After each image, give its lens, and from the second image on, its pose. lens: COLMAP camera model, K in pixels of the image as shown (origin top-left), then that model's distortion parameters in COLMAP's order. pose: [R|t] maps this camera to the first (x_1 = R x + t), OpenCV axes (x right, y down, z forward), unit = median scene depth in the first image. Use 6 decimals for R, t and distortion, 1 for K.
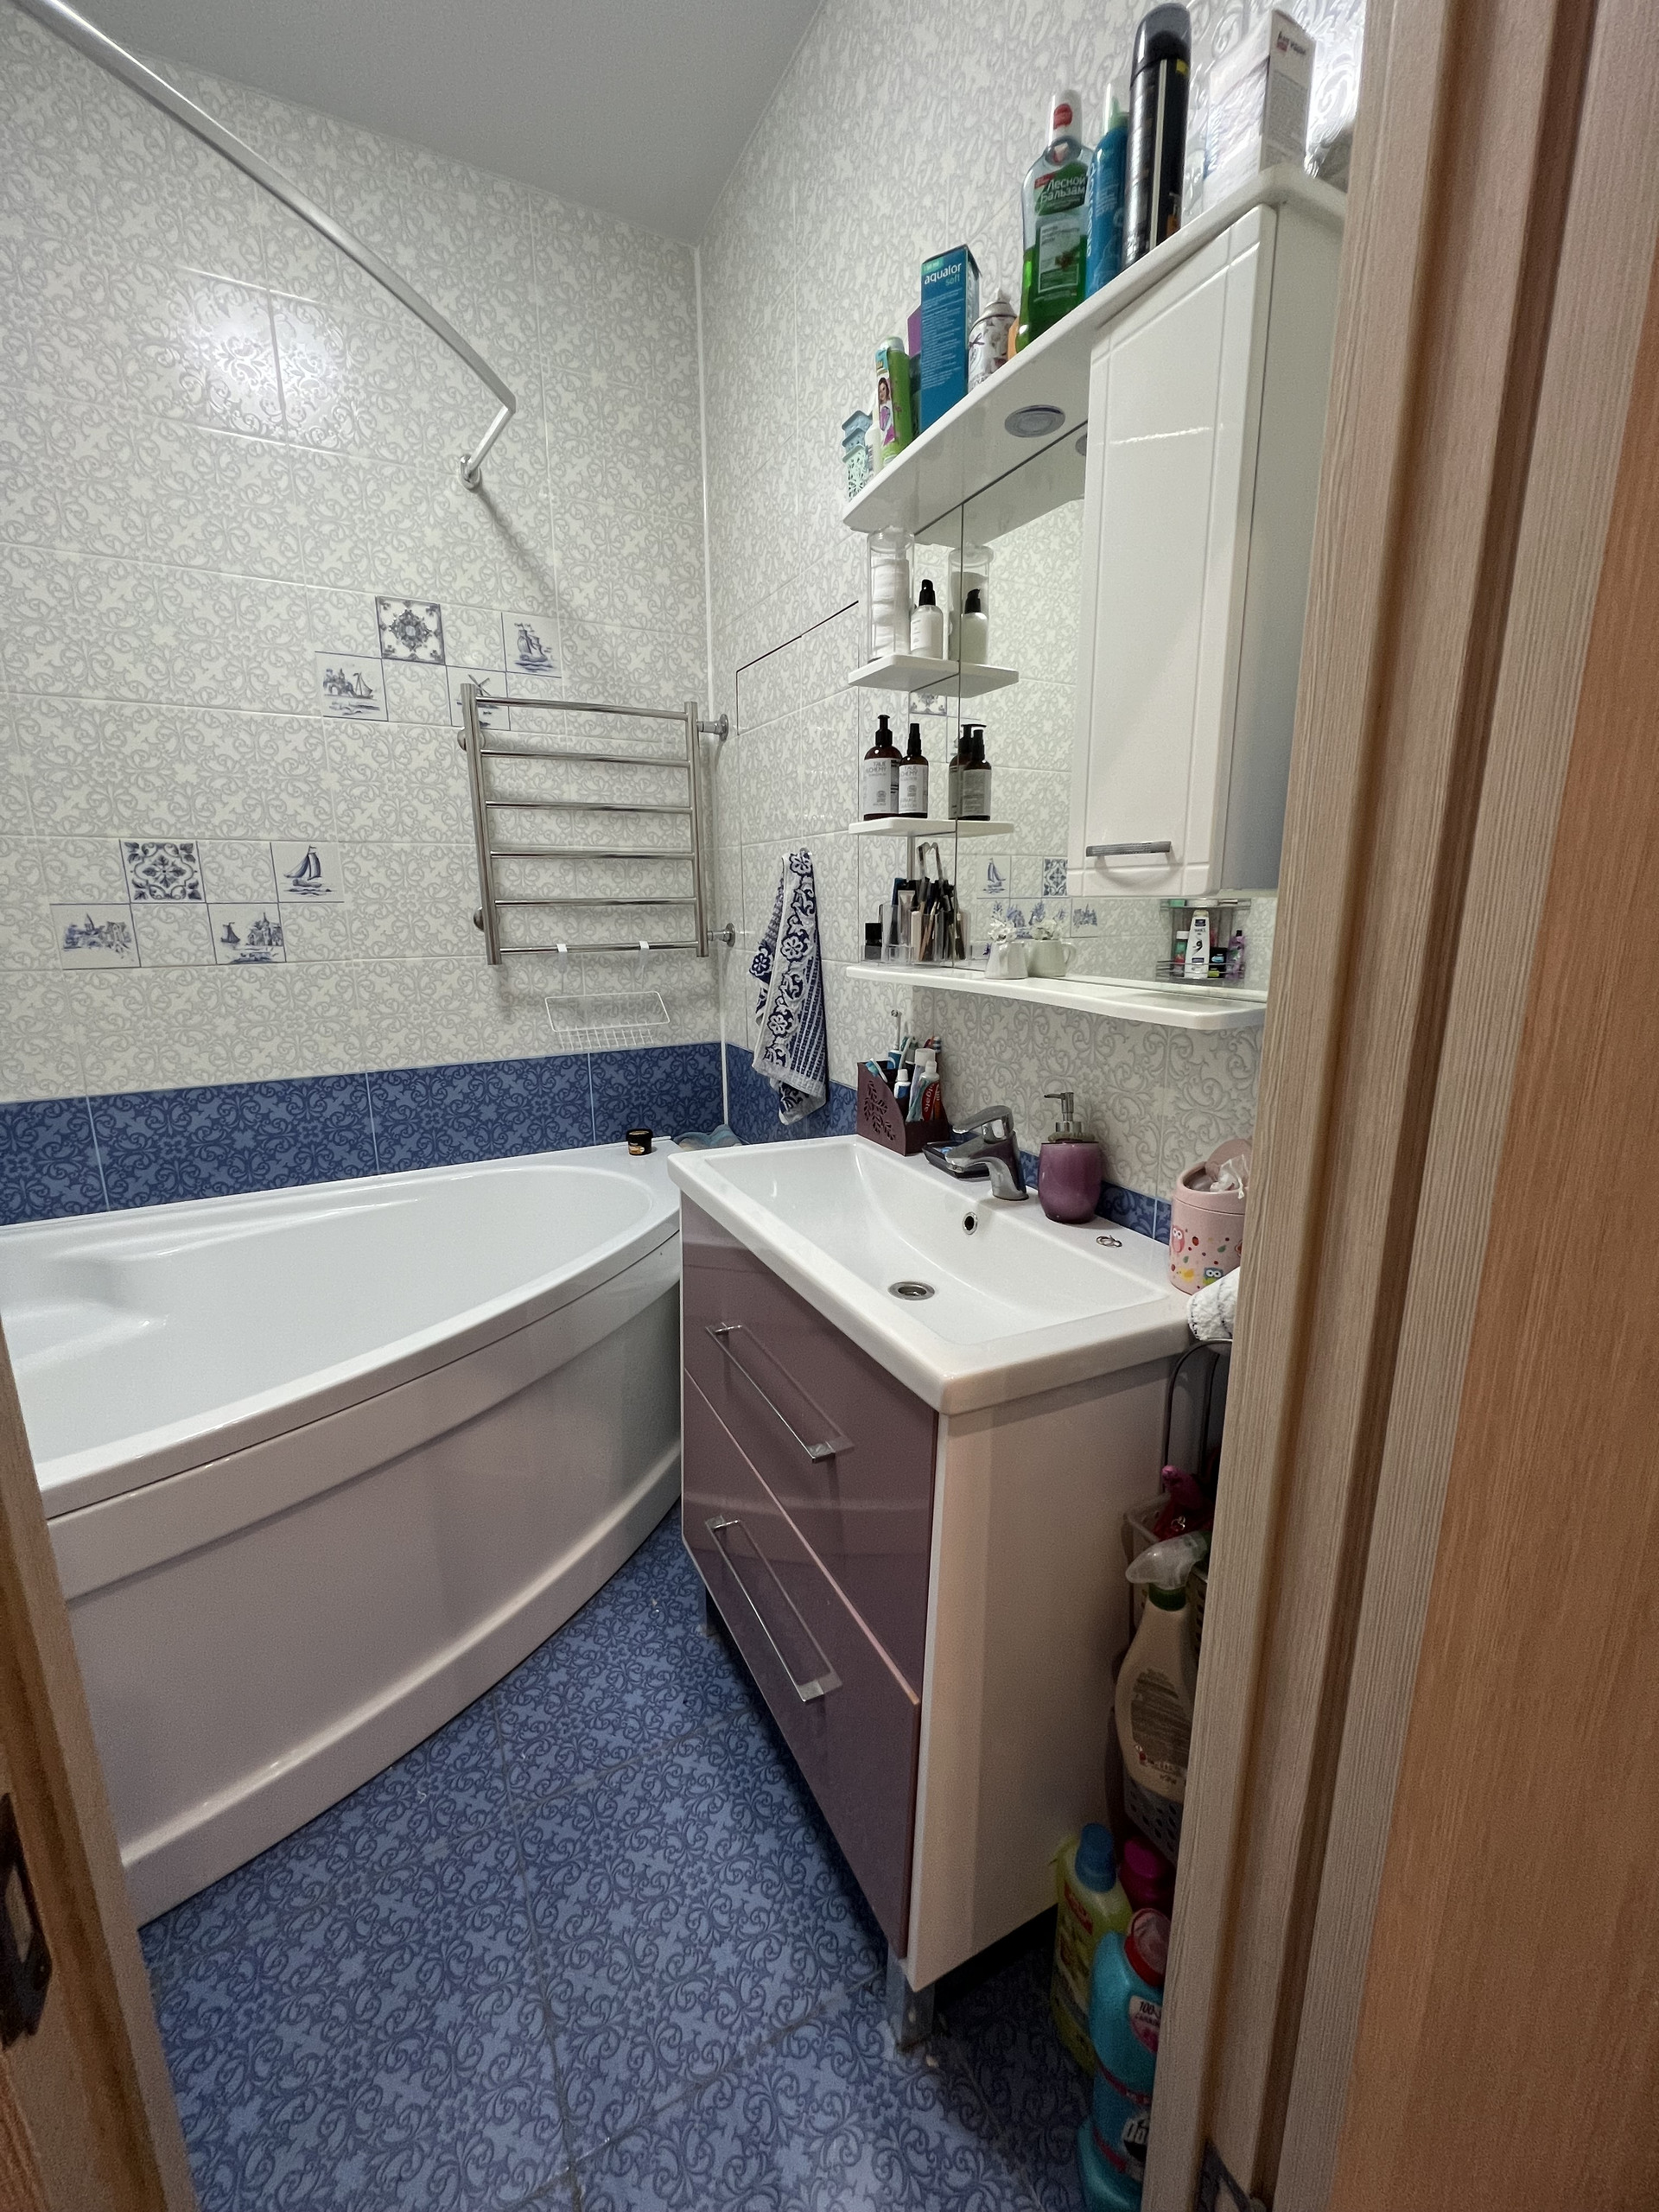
lens RADIAL K [[889.6, 0, 835.9], [0, 889.6, 1109.0], [0, 0, 1]] dist [-0.001132, -0.000158]
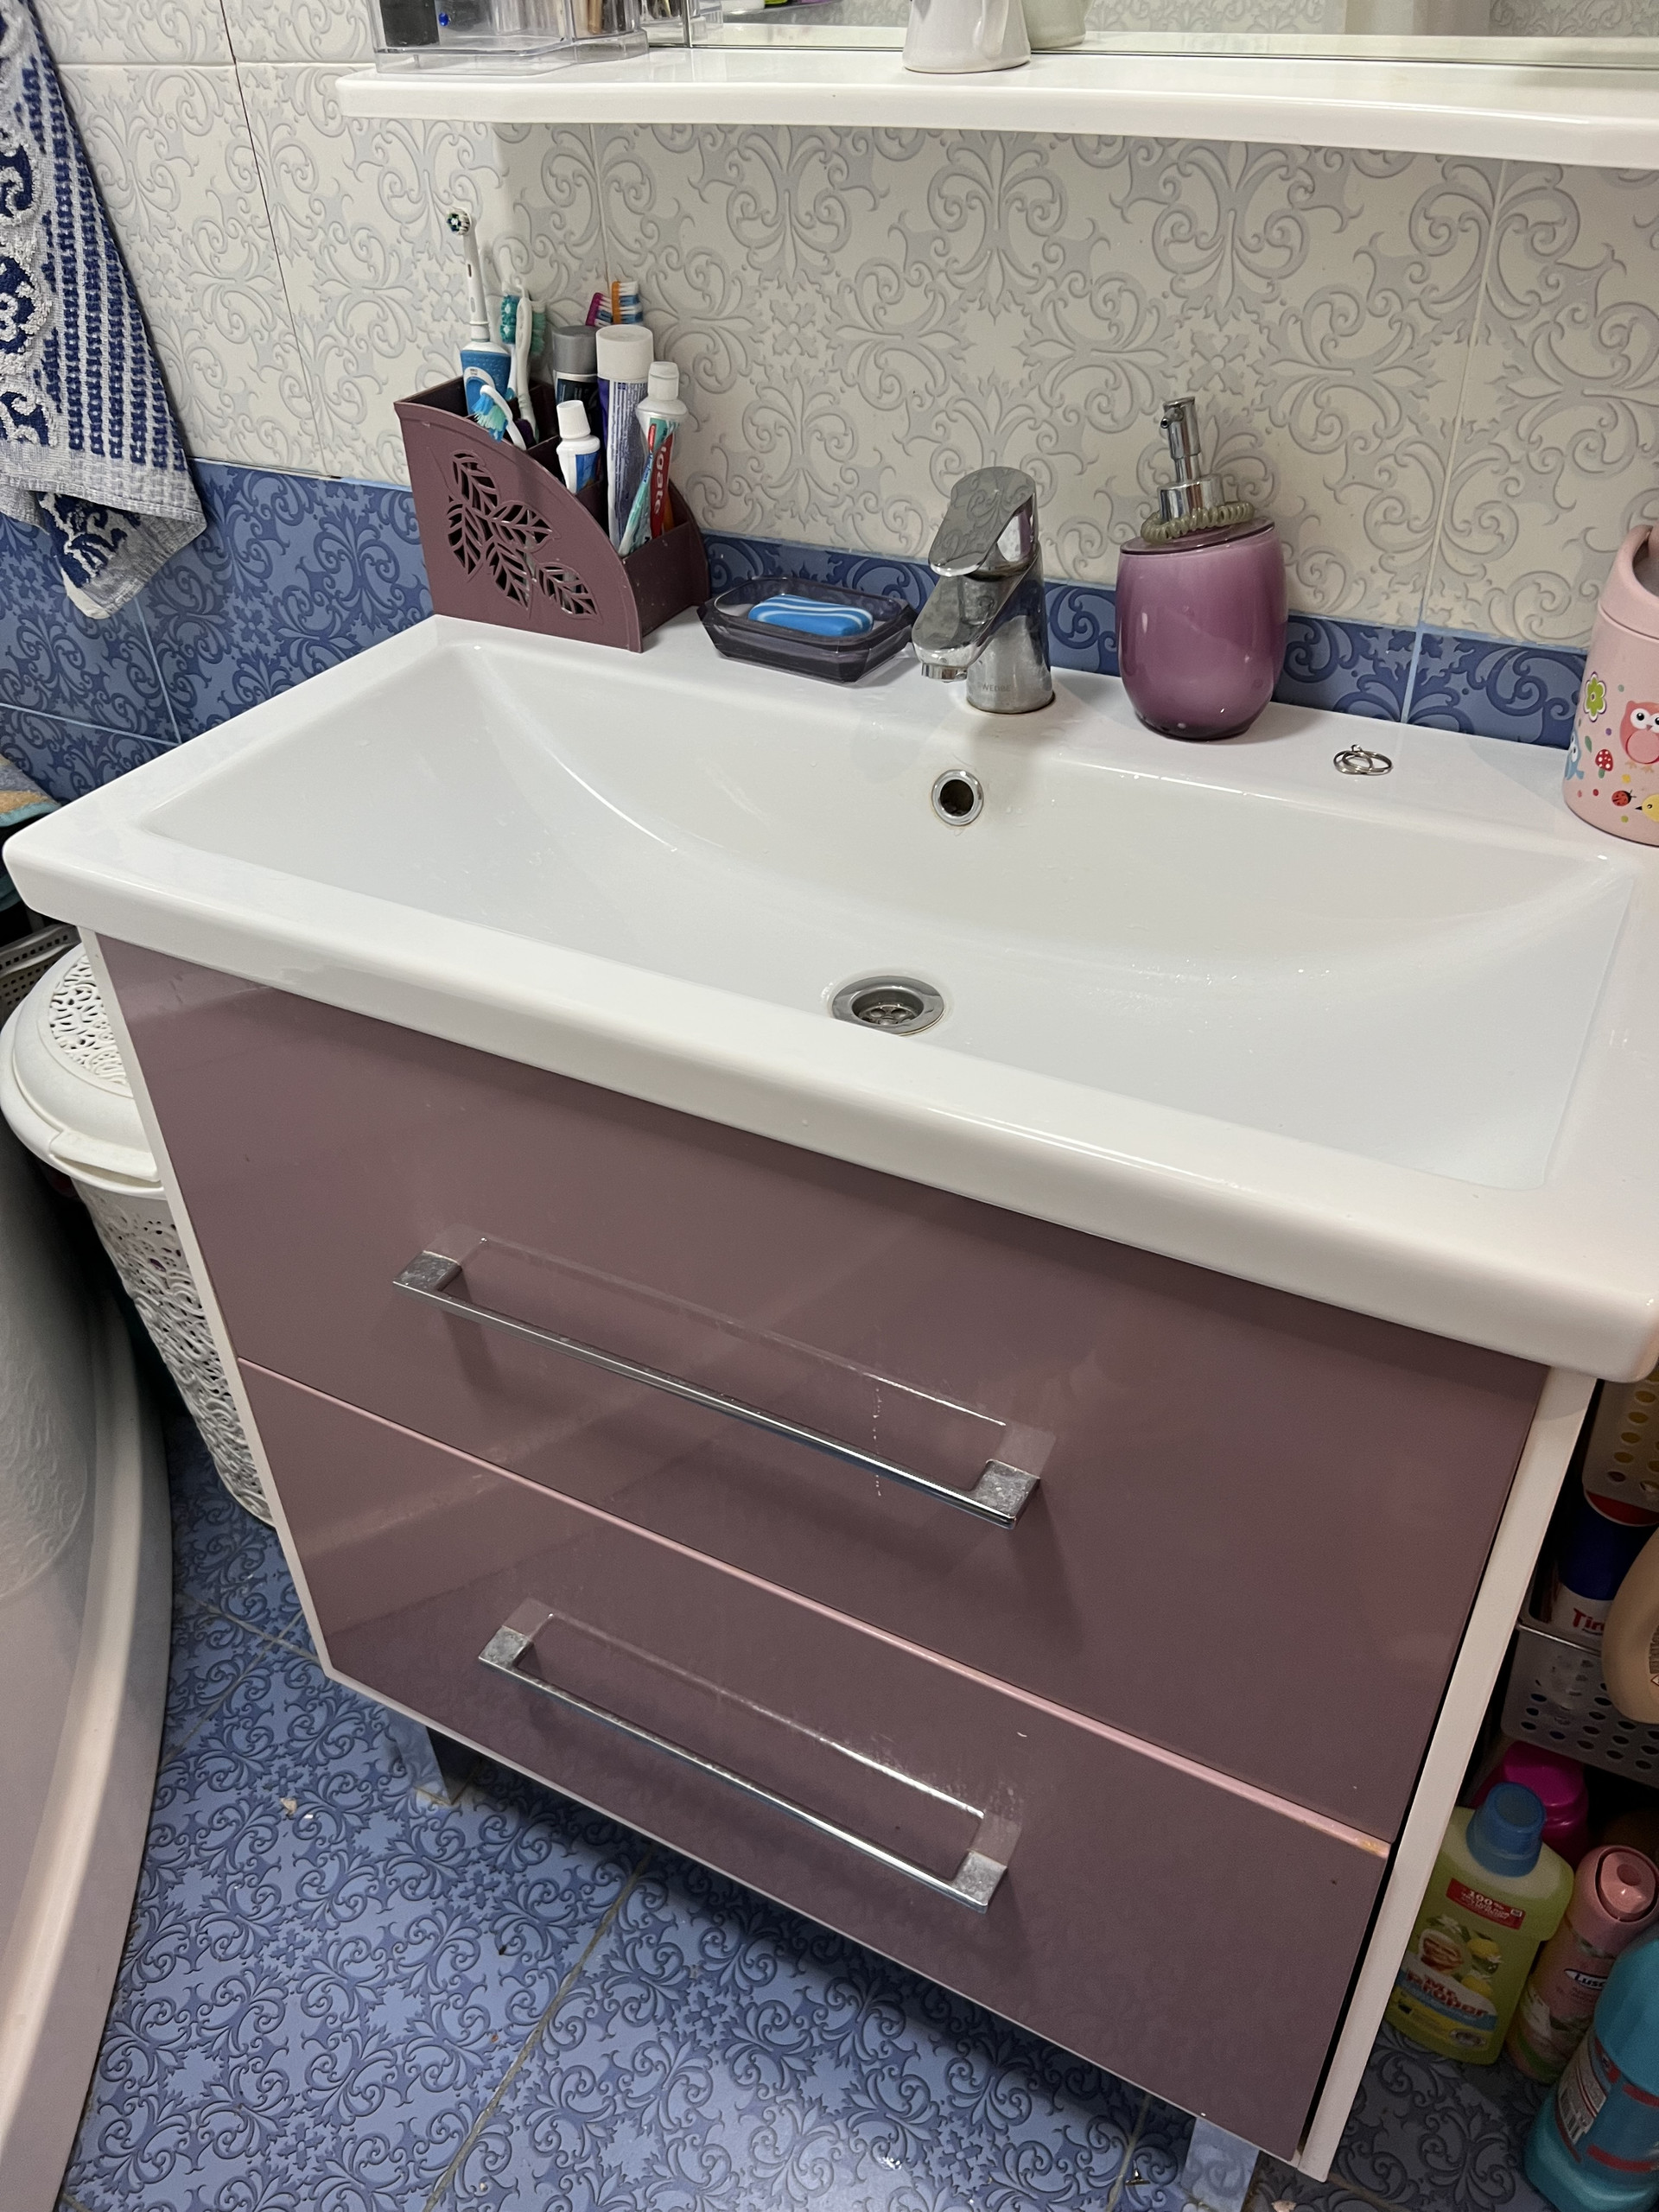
lens RADIAL K [[1684.1, 0, 841.8], [0, 1684.1, 1127.4], [0, 0, 1]] dist [0.058015, -0.067891]
pose [[0.825458, -0.379492, 0.417857, -0.190147], [0.171178, 0.873710, 0.455335, -0.069174], [-0.537882, -0.304332, 0.786172, 0.275121]]
